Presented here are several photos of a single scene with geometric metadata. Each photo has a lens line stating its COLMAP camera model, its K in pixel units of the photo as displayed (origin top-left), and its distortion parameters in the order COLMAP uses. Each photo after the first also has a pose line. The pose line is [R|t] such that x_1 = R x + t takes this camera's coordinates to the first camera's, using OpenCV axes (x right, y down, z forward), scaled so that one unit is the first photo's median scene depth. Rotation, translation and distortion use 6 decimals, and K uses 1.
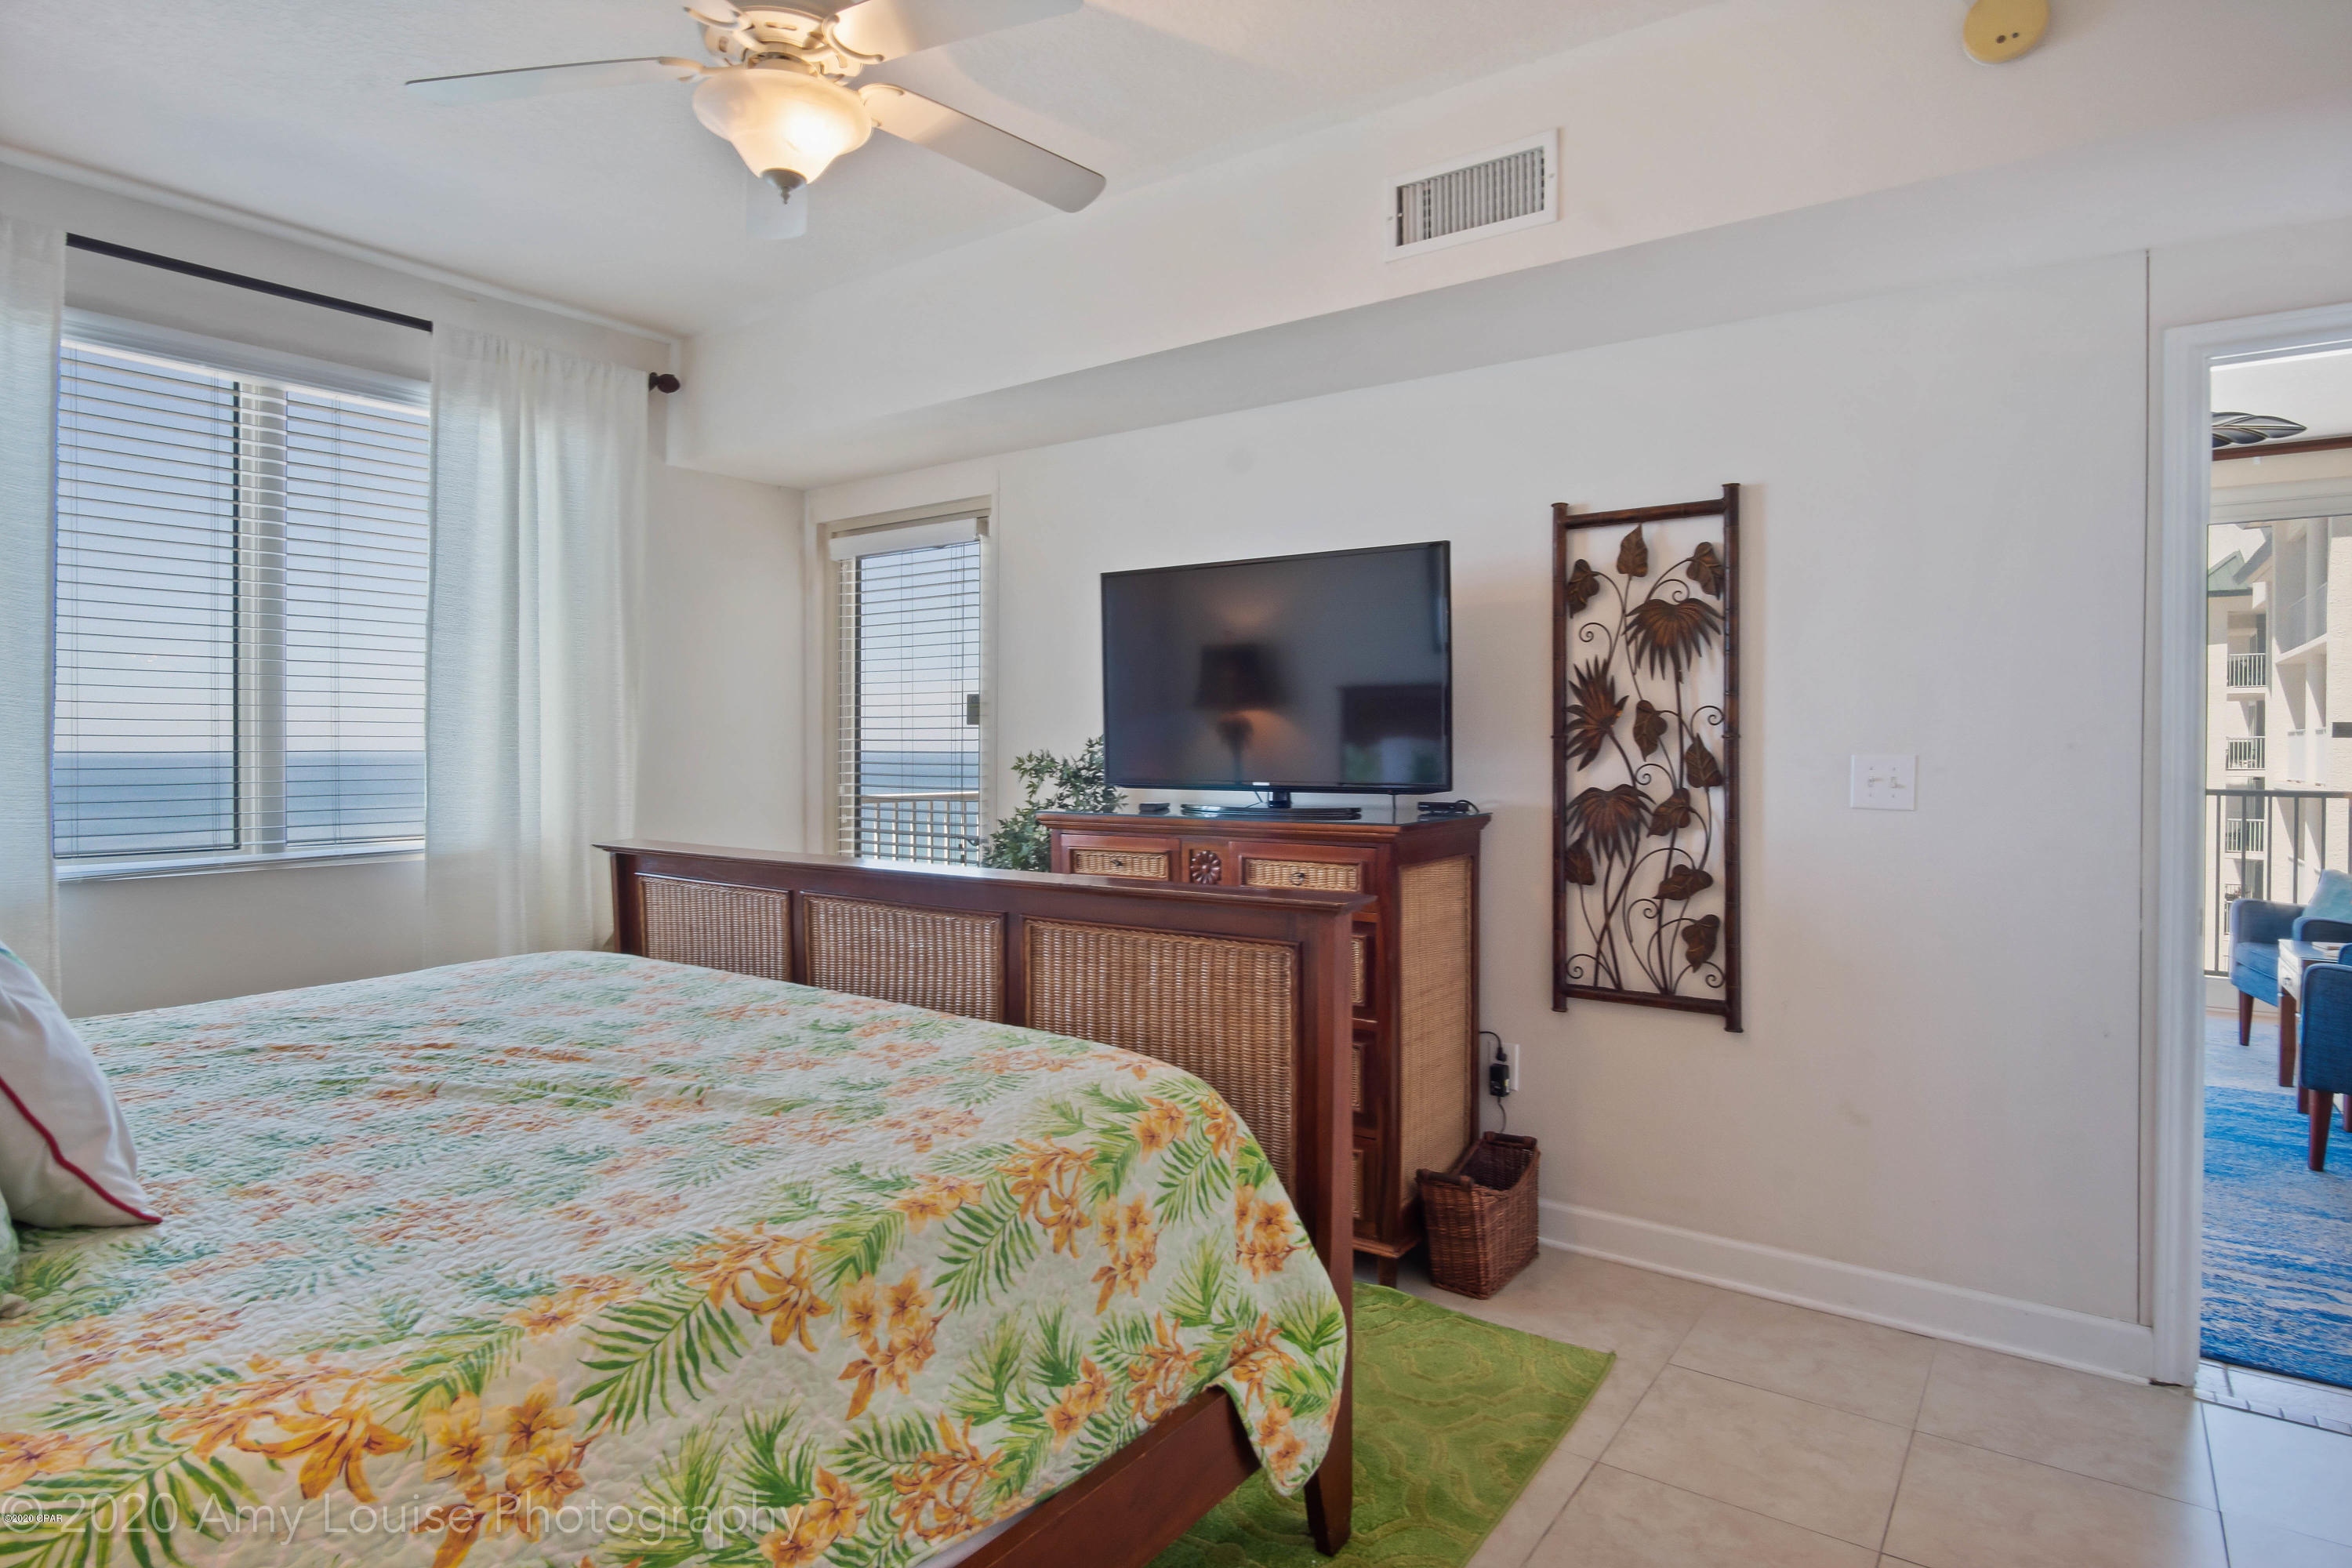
lens RADIAL K [[1265.5, 0, 1179.2], [0, 1265.5, 754.7], [0, 0, 1]] dist [-0.030327, 0.000172]
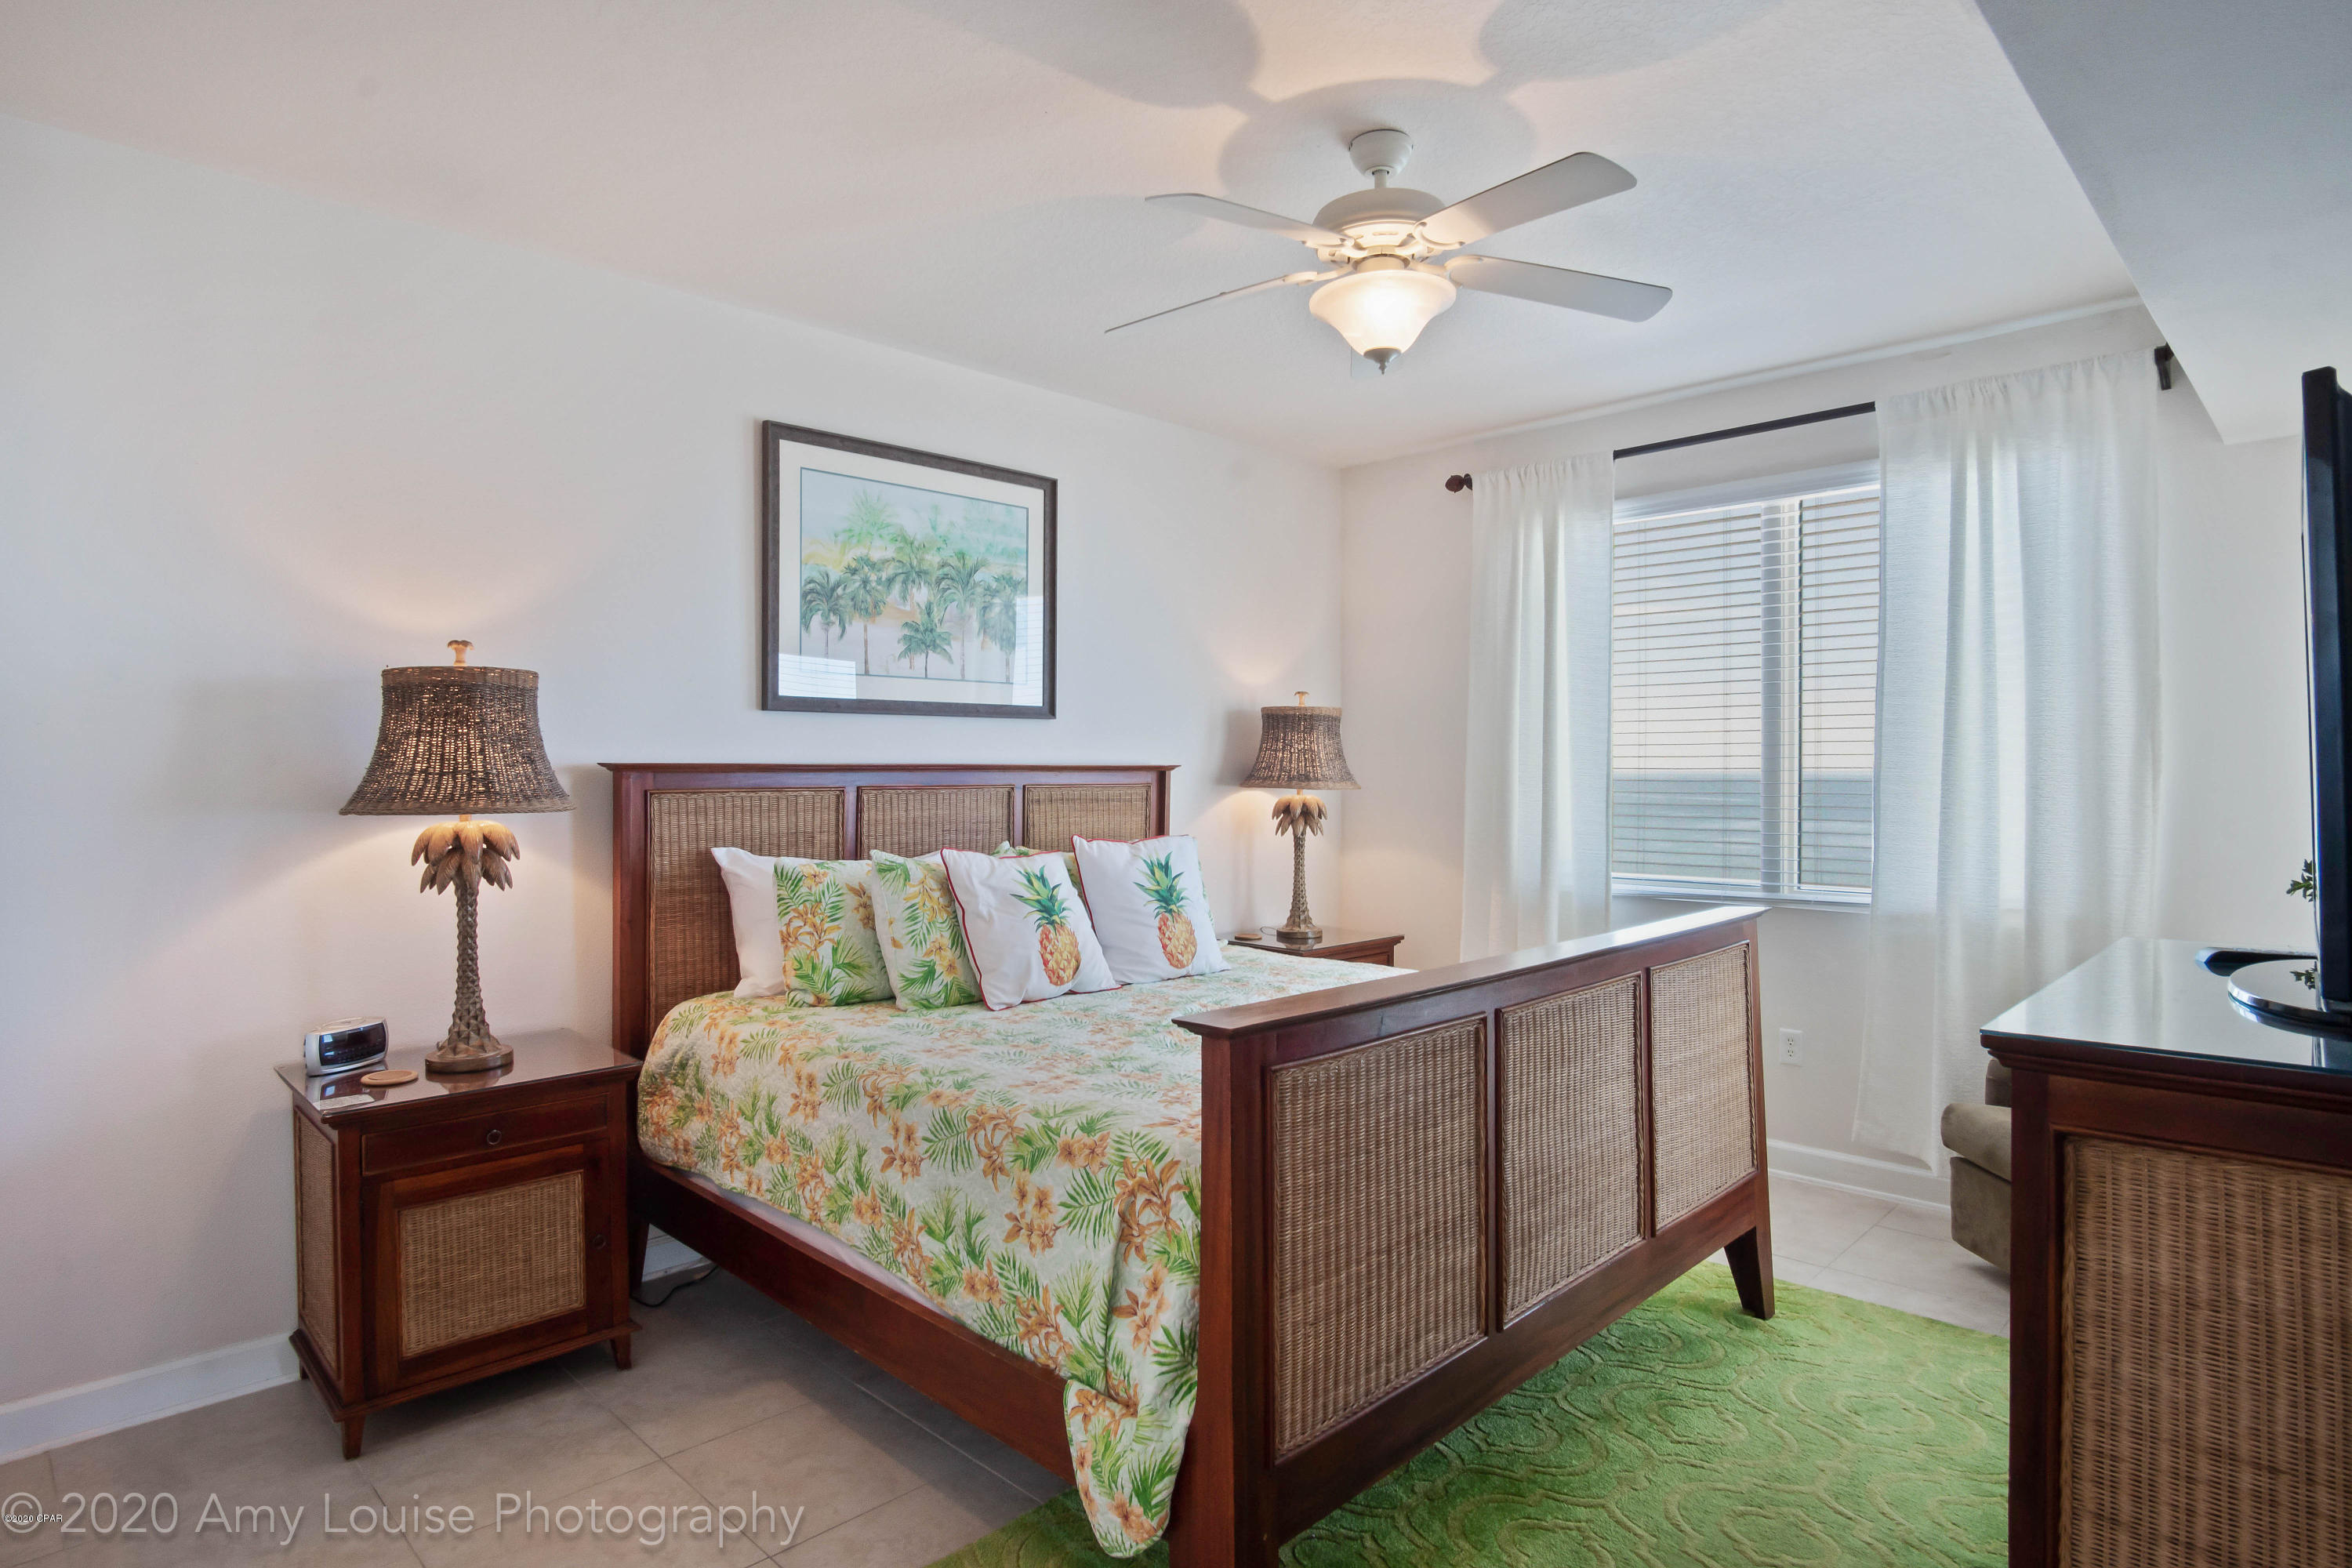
lens RADIAL K [[1265.5, 0, 1179.2], [0, 1265.5, 754.7], [0, 0, 1]] dist [-0.030327, 0.000172]
pose [[-0.147483, -0.010287, -0.989011, 1.245504], [-0.000422, 0.999946, -0.010338, -0.084167], [0.989065, -0.001108, -0.147479, 1.330462]]
